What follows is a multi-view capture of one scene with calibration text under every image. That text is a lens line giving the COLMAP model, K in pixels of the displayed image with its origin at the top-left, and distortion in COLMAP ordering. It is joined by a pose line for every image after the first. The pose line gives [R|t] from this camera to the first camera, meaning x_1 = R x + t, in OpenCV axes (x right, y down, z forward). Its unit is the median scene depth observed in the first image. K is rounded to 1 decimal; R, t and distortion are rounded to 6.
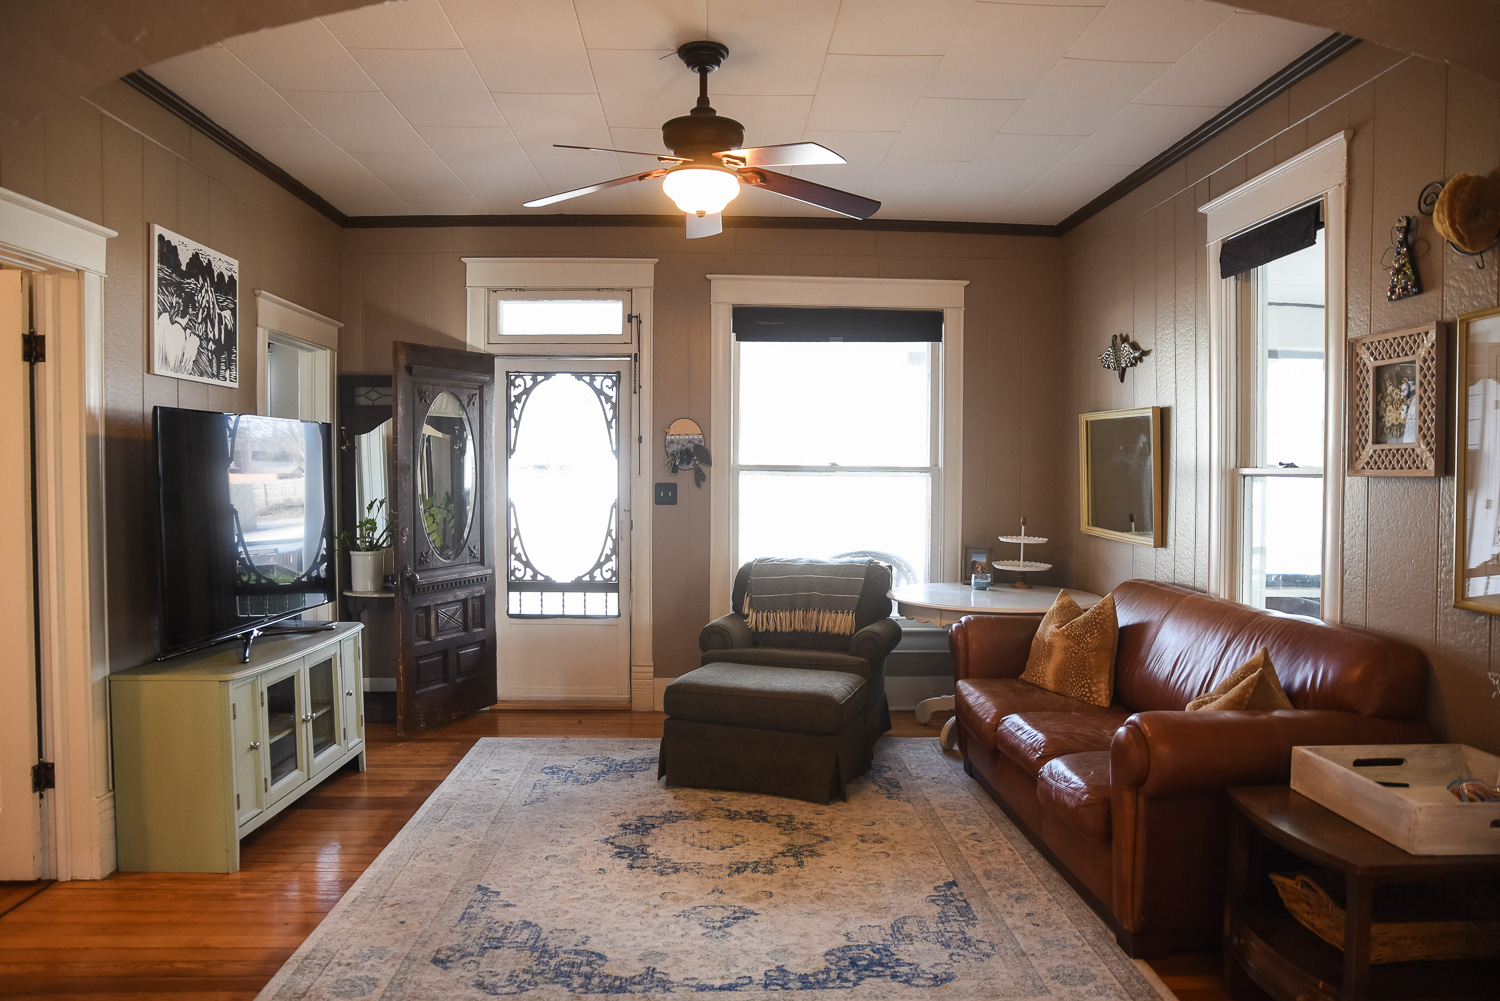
lens RADIAL K [[1078.9, 0, 803.8], [0, 1078.9, 485.7], [0, 0, 1]] dist [-0.113777, 0.075476]
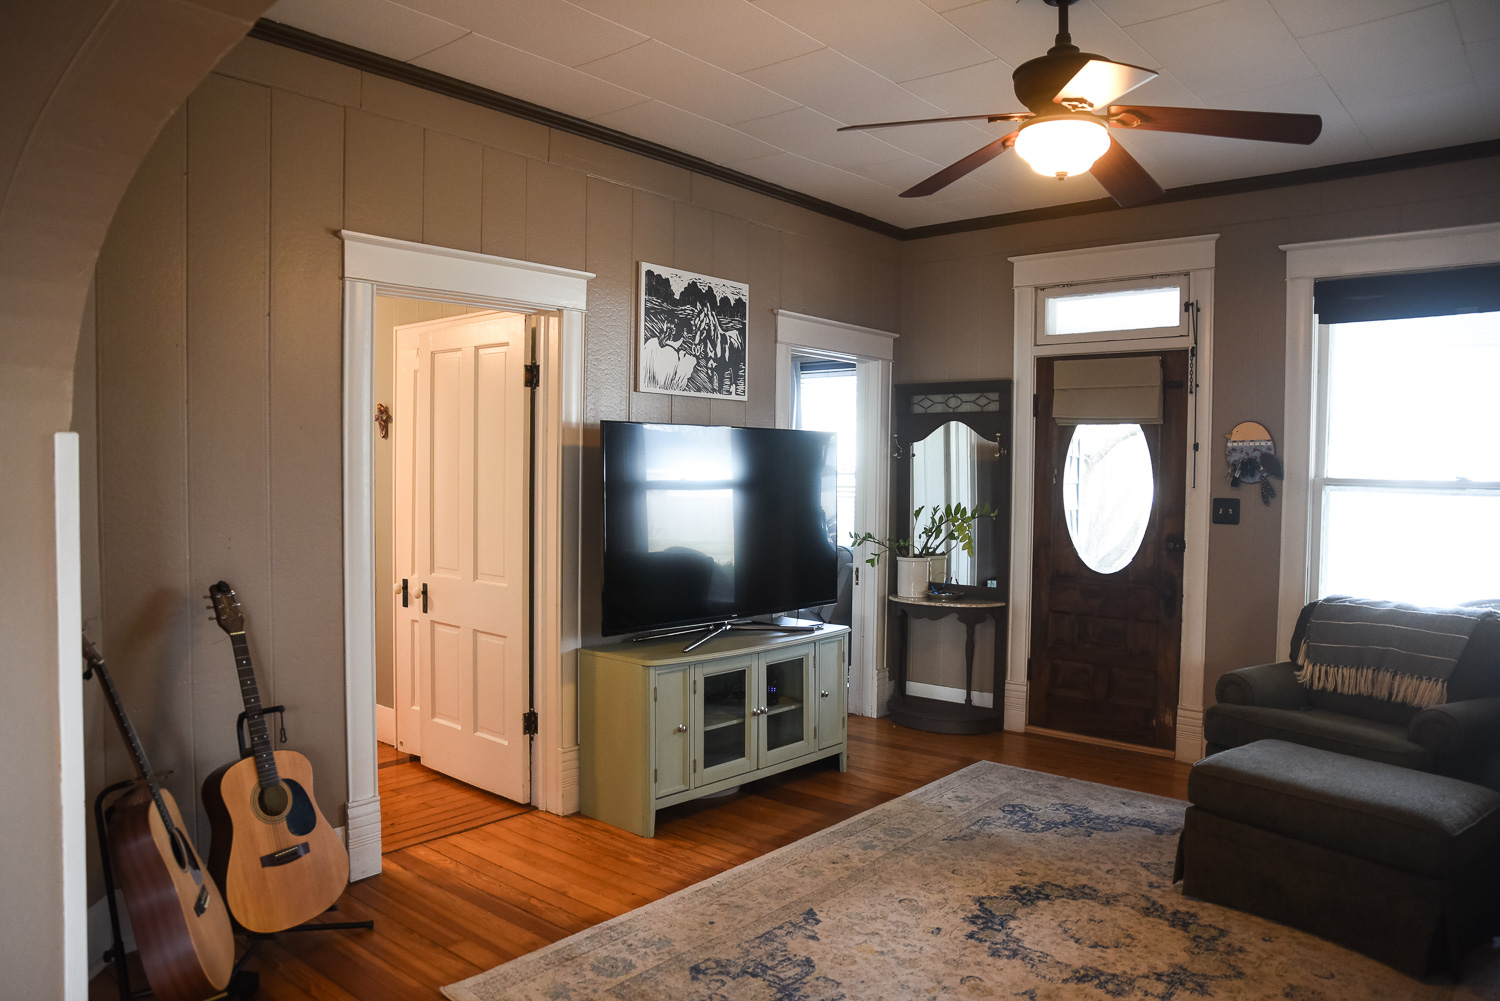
lens RADIAL K [[1078.9, 0, 749.9], [0, 1078.9, 493.9], [0, 0, 1]] dist [-0.113777, 0.075476]
pose [[0.715501, 0.025110, -0.698160, 0.268278], [-0.023351, 0.999655, 0.012023, -0.010775], [0.698221, 0.007700, 0.715840, 0.214790]]
